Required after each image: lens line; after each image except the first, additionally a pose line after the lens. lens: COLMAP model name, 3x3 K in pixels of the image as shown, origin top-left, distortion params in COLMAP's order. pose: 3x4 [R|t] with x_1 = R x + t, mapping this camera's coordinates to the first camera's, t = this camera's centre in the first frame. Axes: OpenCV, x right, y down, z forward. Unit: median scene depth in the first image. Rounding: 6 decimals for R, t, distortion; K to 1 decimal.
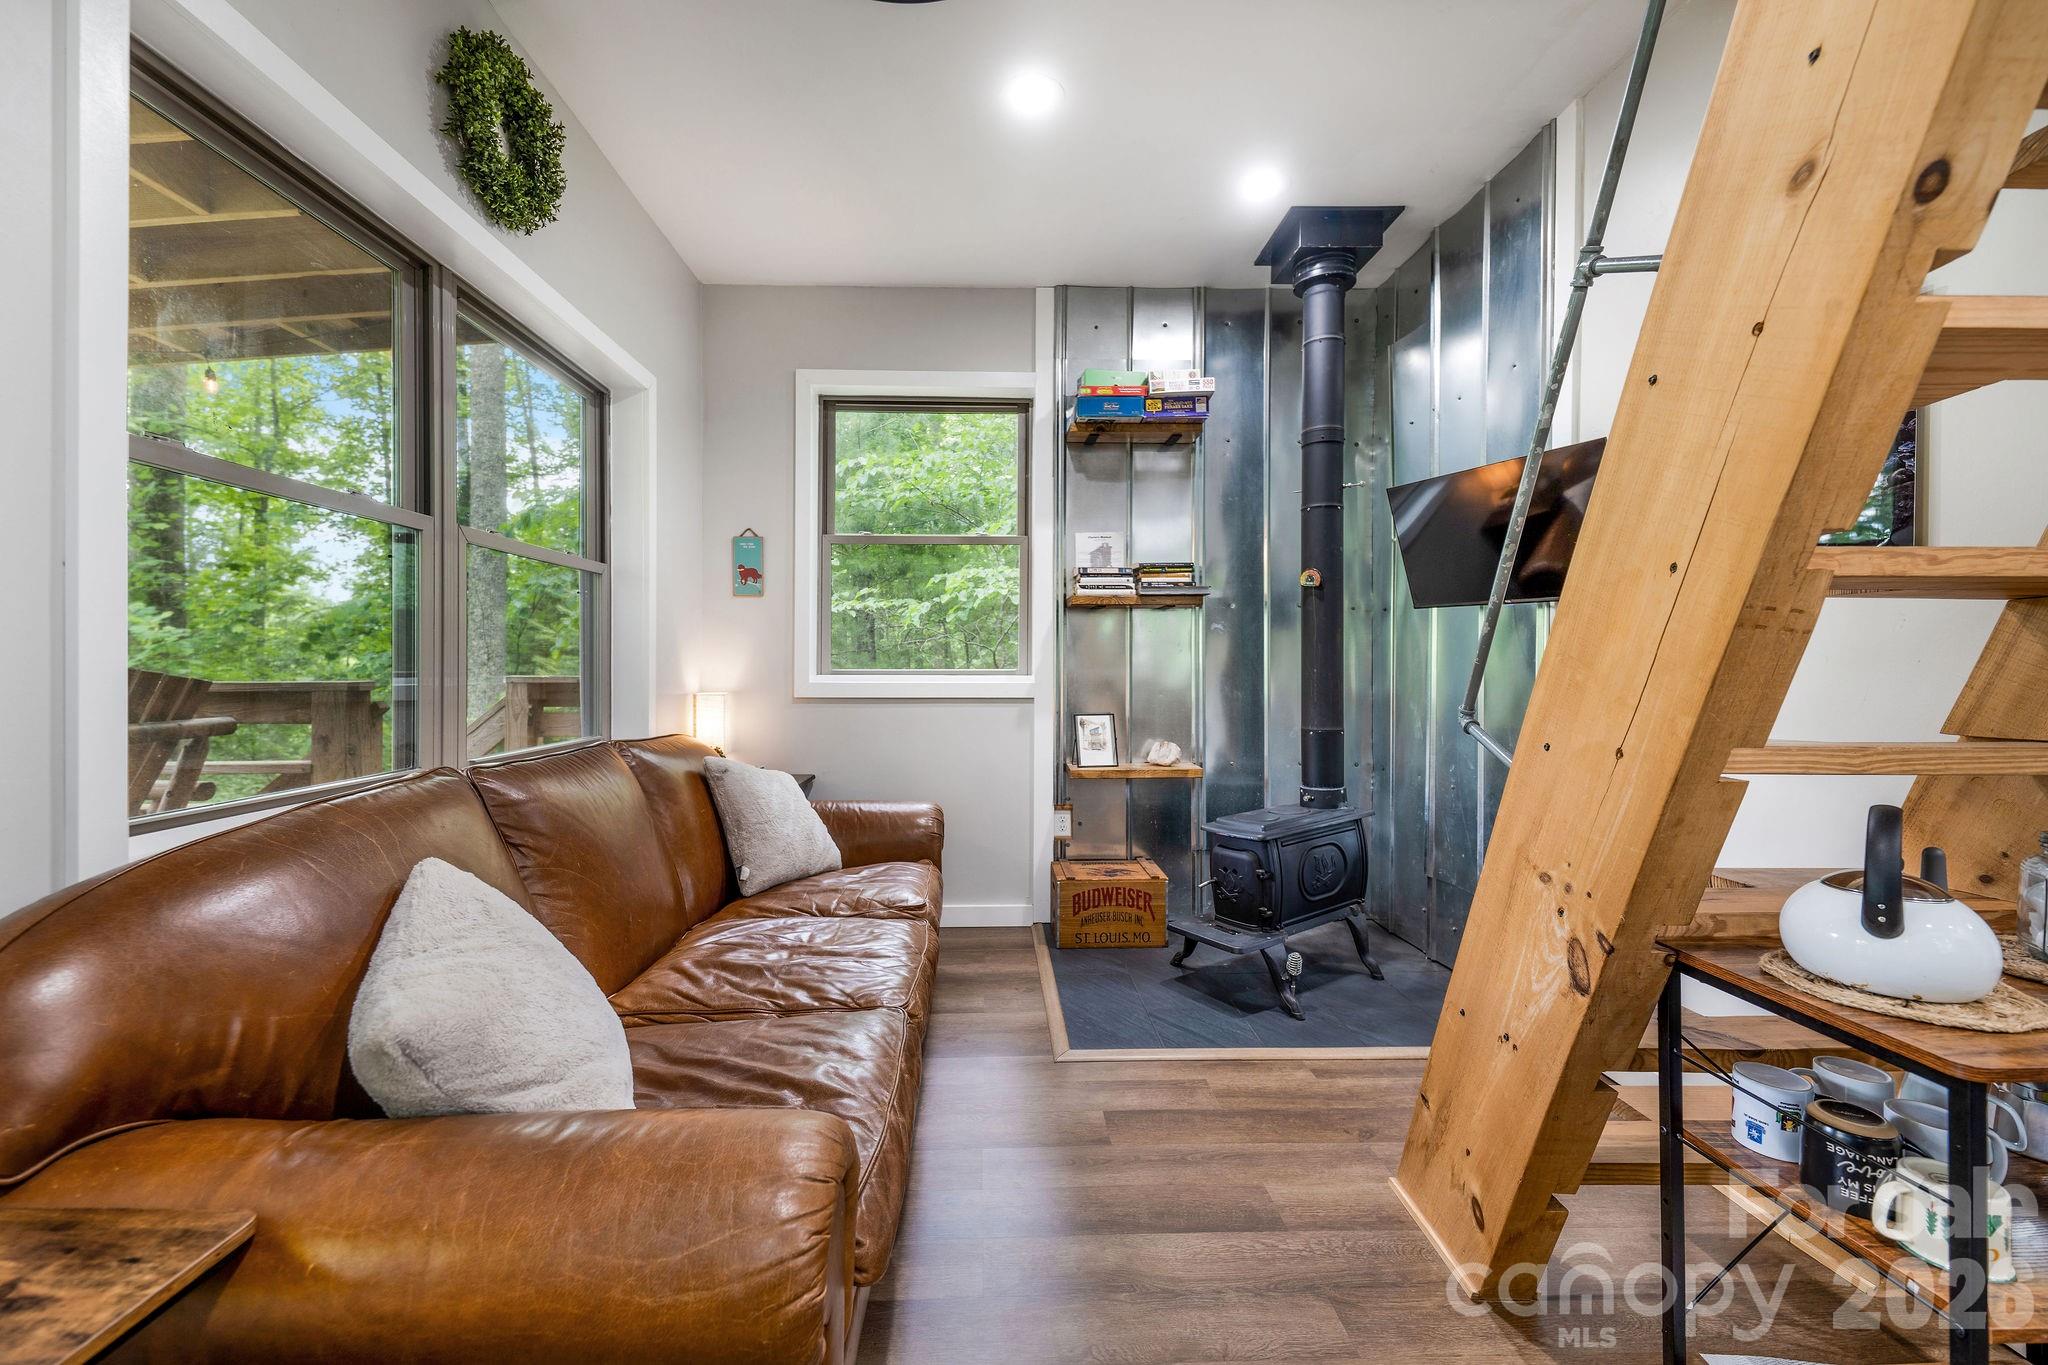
lens RADIAL K [[824.8, 0, 1009.8], [0, 824.8, 664.5], [0, 0, 1]] dist [0.018035, -0.007687]
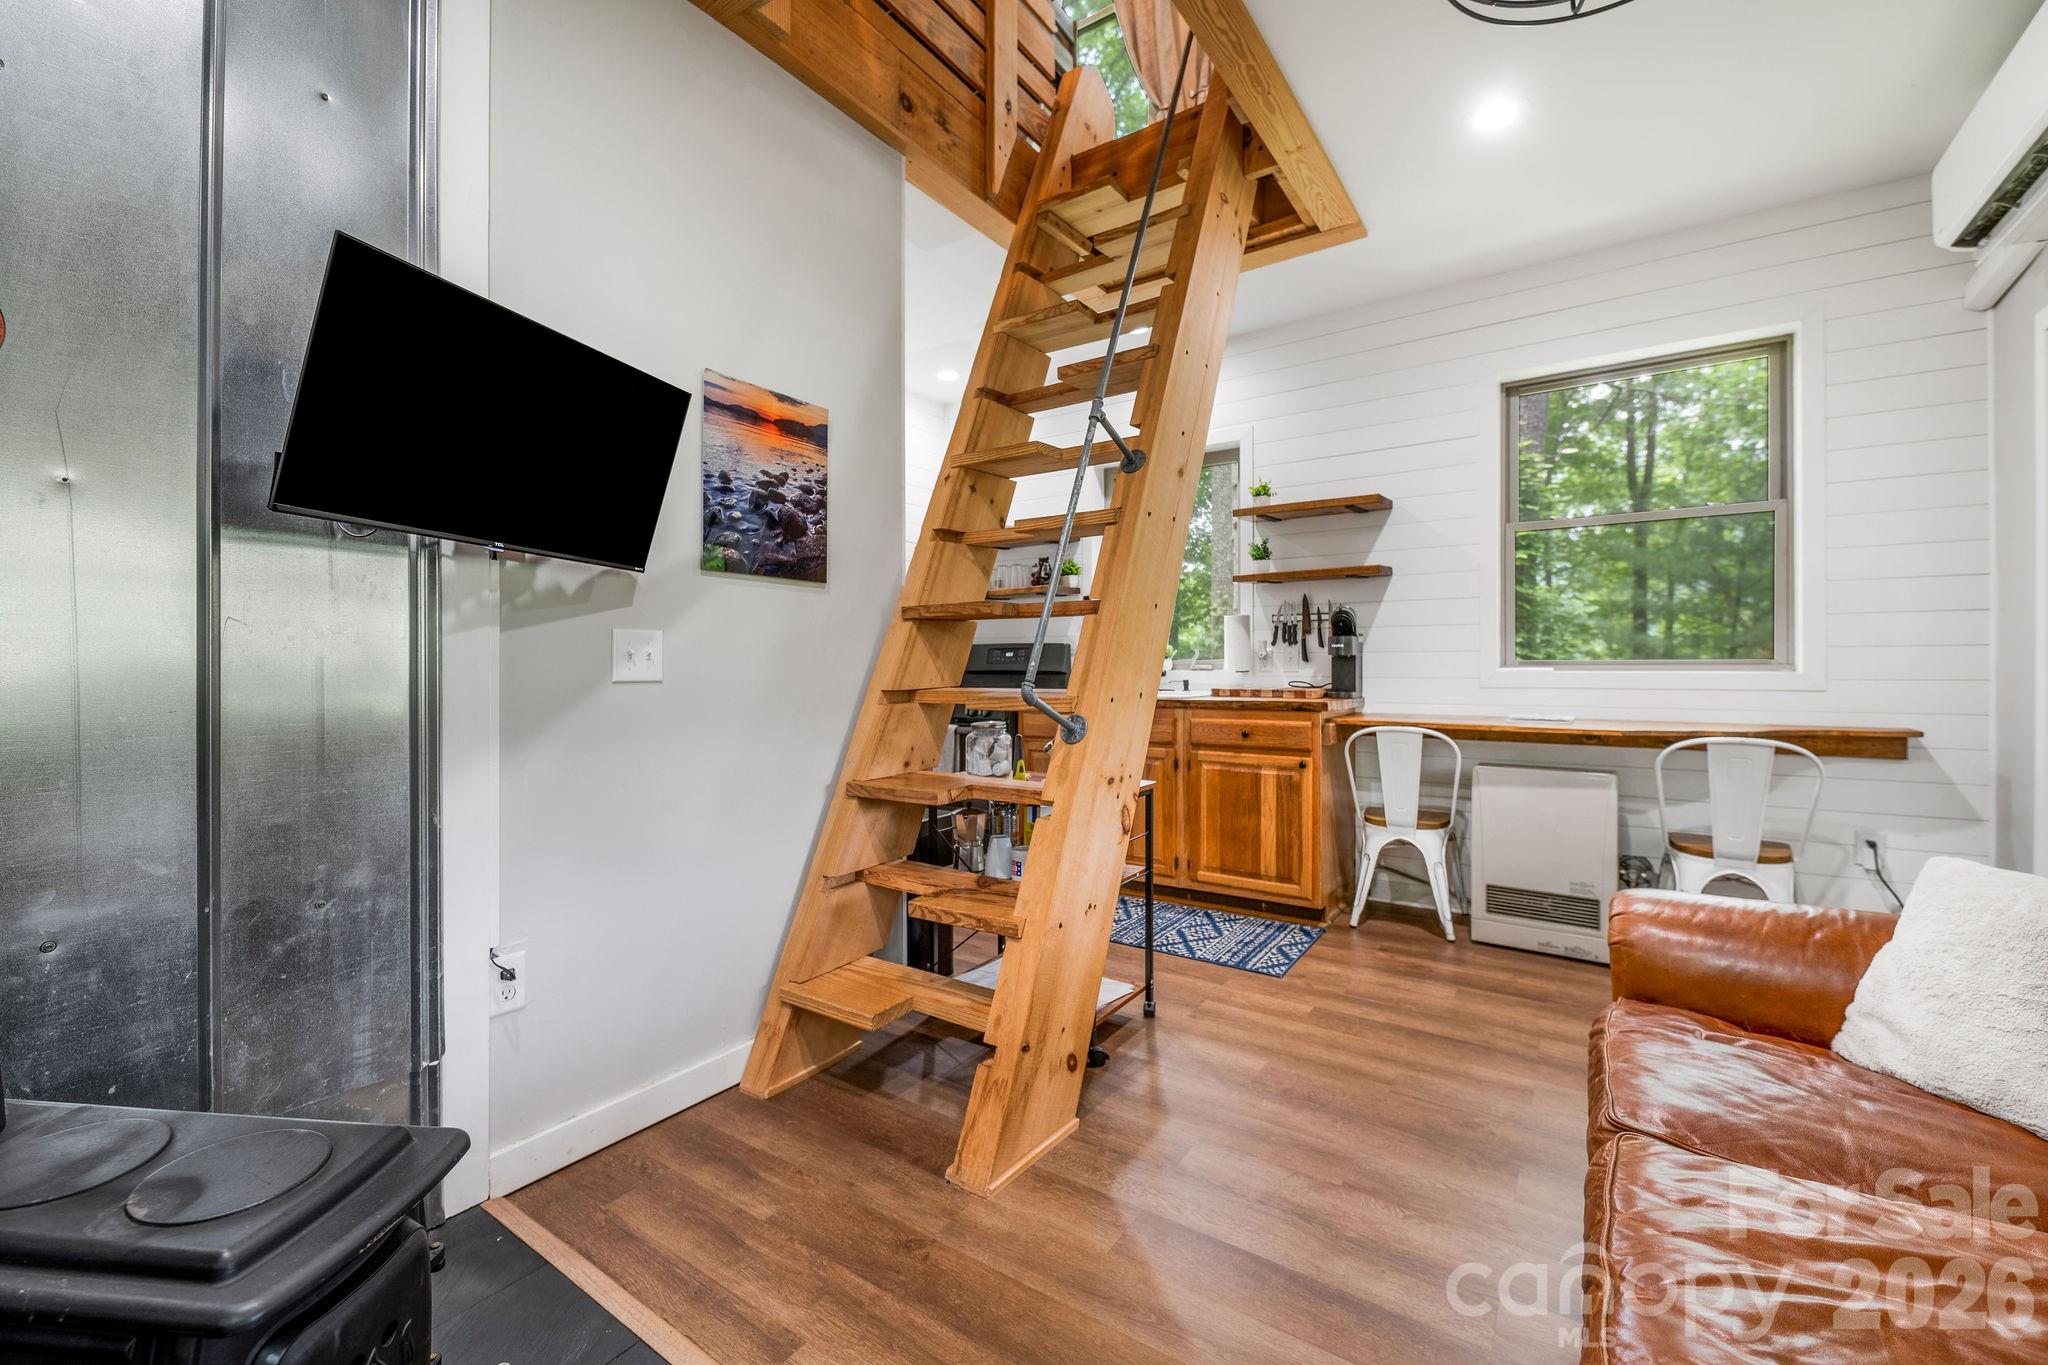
lens RADIAL K [[824.8, 0, 1059.8], [0, 824.8, 663.9], [0, 0, 1]] dist [0.018035, -0.007687]
pose [[-0.814905, 0.003126, 0.579586, -0.177127], [0.003051, 0.999995, -0.001103, 0.026121], [-0.579586, 0.000869, -0.814910, 2.015849]]
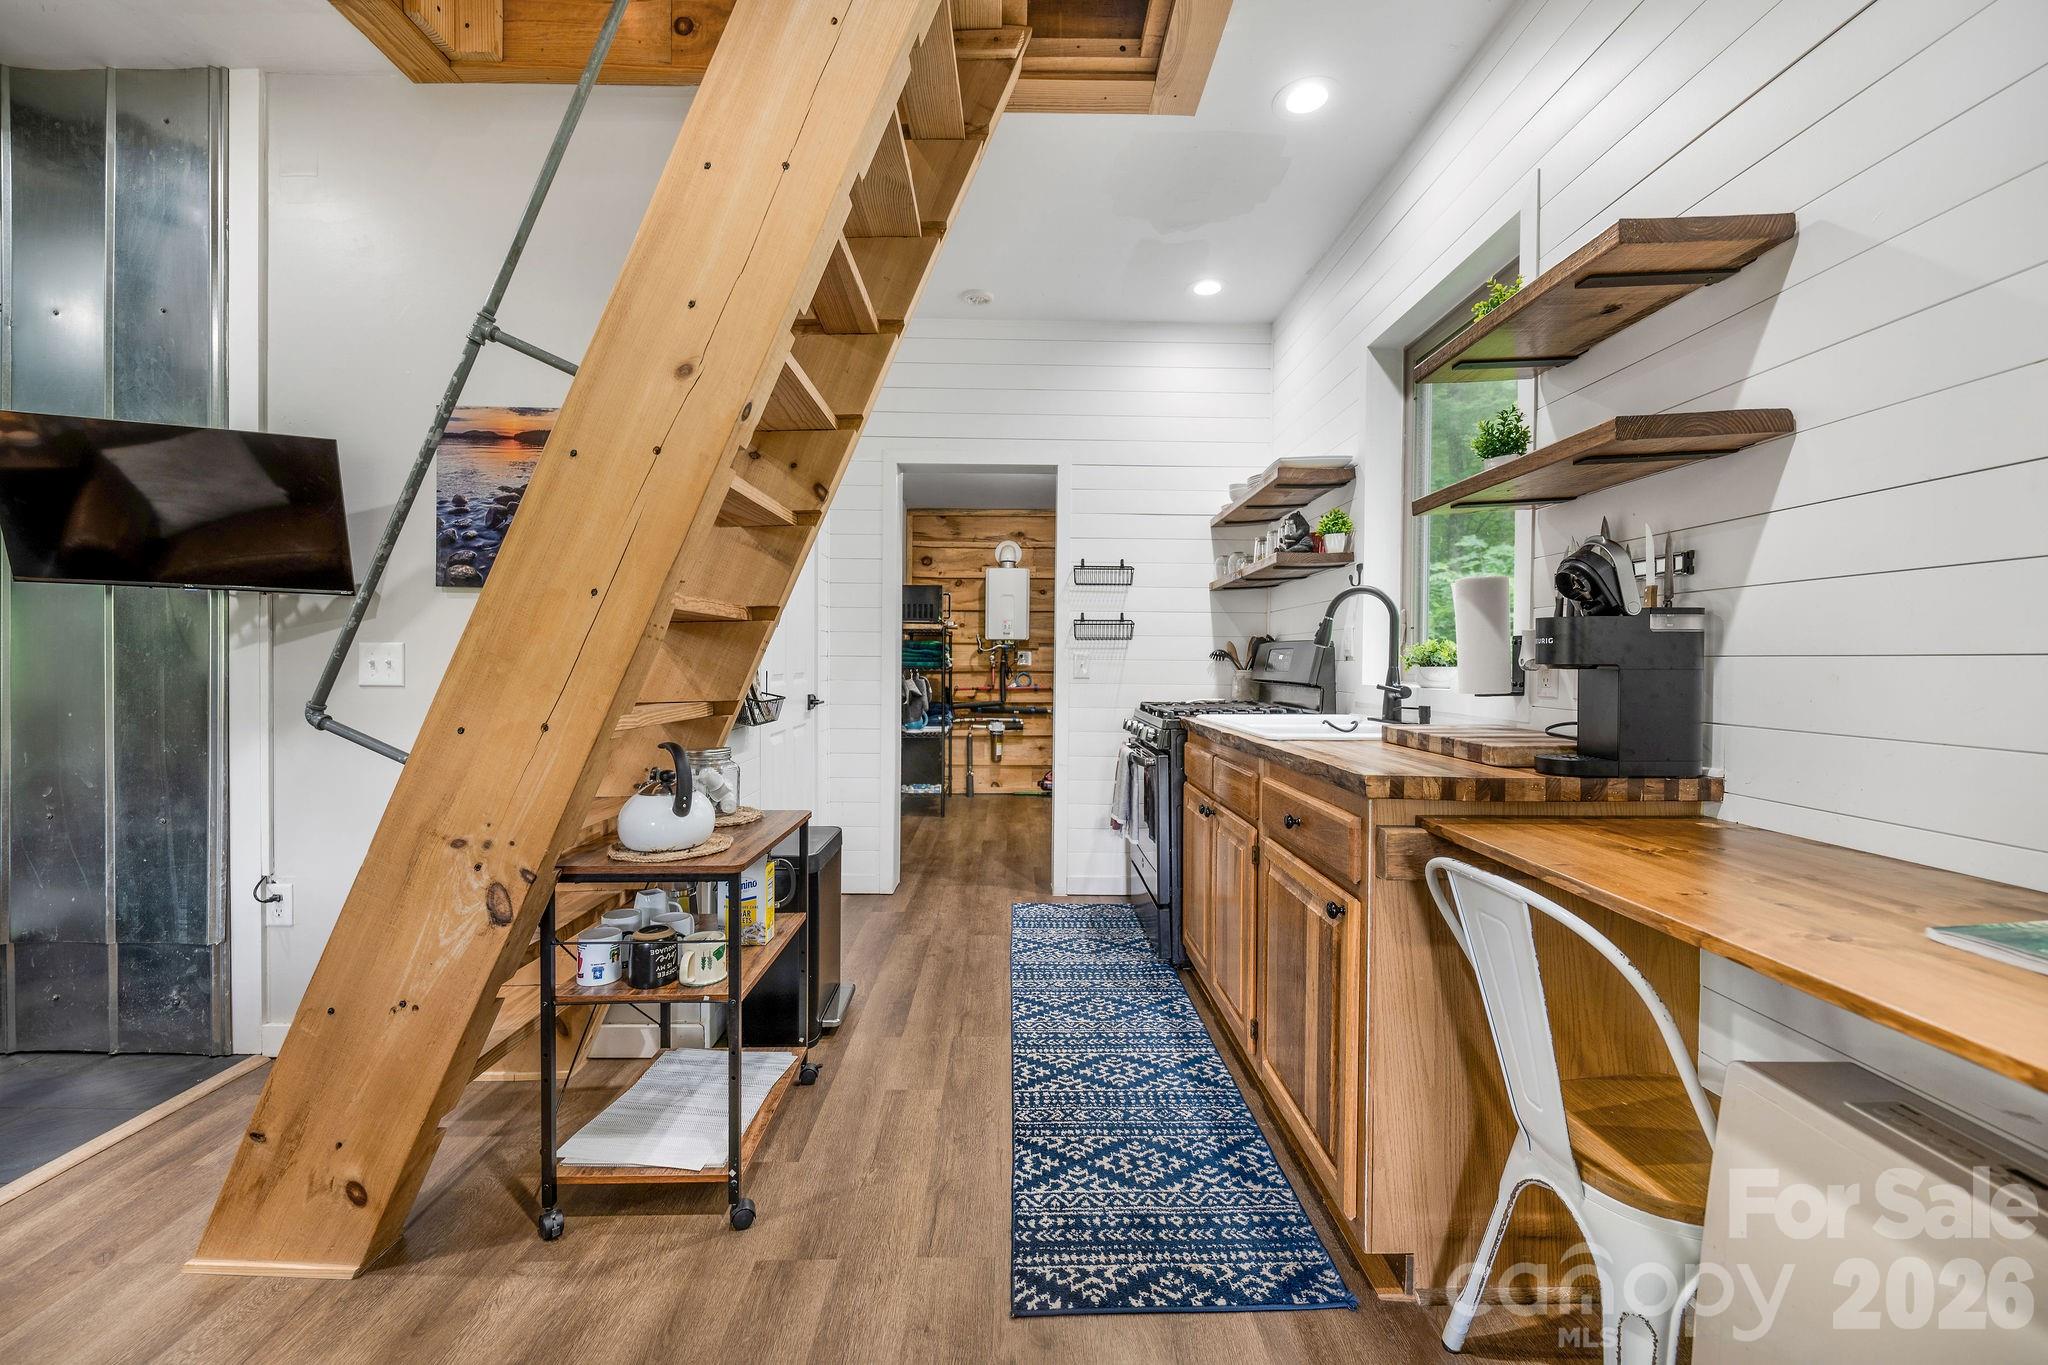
lens RADIAL K [[824.8, 0, 1029.3], [0, 824.8, 669.9], [0, 0, 1]] dist [0.018035, -0.007687]
pose [[0.016869, -0.011922, 0.999787, -0.424461], [-0.004344, 0.999919, 0.011996, -0.001911], [-0.999848, -0.004545, 0.016816, 0.156927]]
